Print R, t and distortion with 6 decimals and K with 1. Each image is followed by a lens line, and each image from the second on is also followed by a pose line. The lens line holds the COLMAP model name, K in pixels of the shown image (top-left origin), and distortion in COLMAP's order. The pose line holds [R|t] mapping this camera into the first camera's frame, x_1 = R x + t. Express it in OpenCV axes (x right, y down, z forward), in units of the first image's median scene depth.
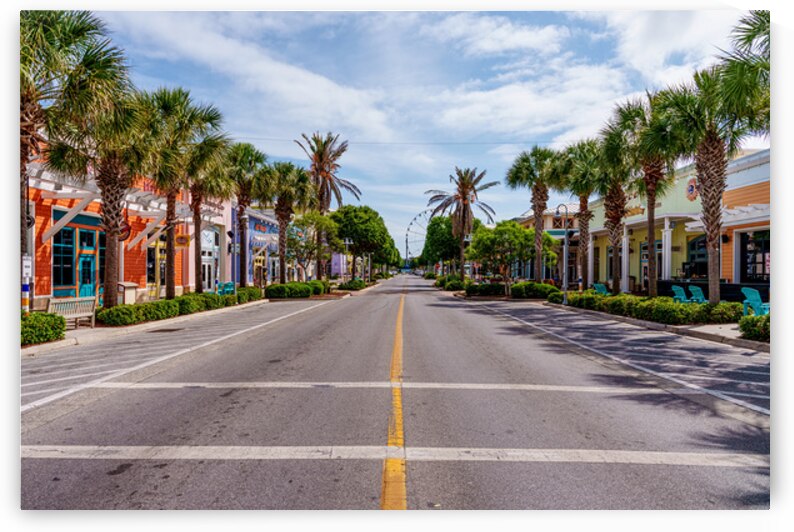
lens RADIAL K [[563.2, 0, 404.3], [0, 563.2, 270.3], [0, 0, 1]] dist [0.006308, -0.011327]
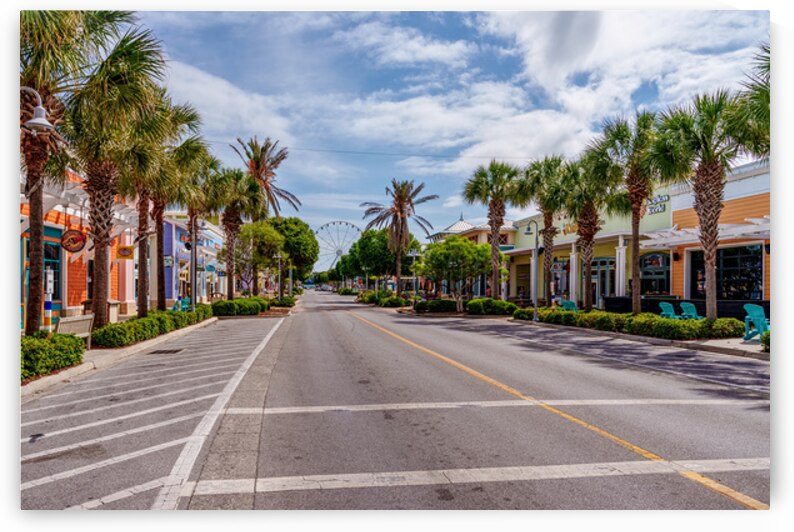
lens RADIAL K [[592.8, 0, 392.5], [0, 592.8, 263.6], [0, 0, 1]] dist [0.012671, 0.001333]
pose [[0.988114, 0.009101, 0.153456, -0.115122], [-0.003262, 0.999263, -0.038257, 0.000227], [-0.153691, 0.037302, 0.987415, 0.001102]]
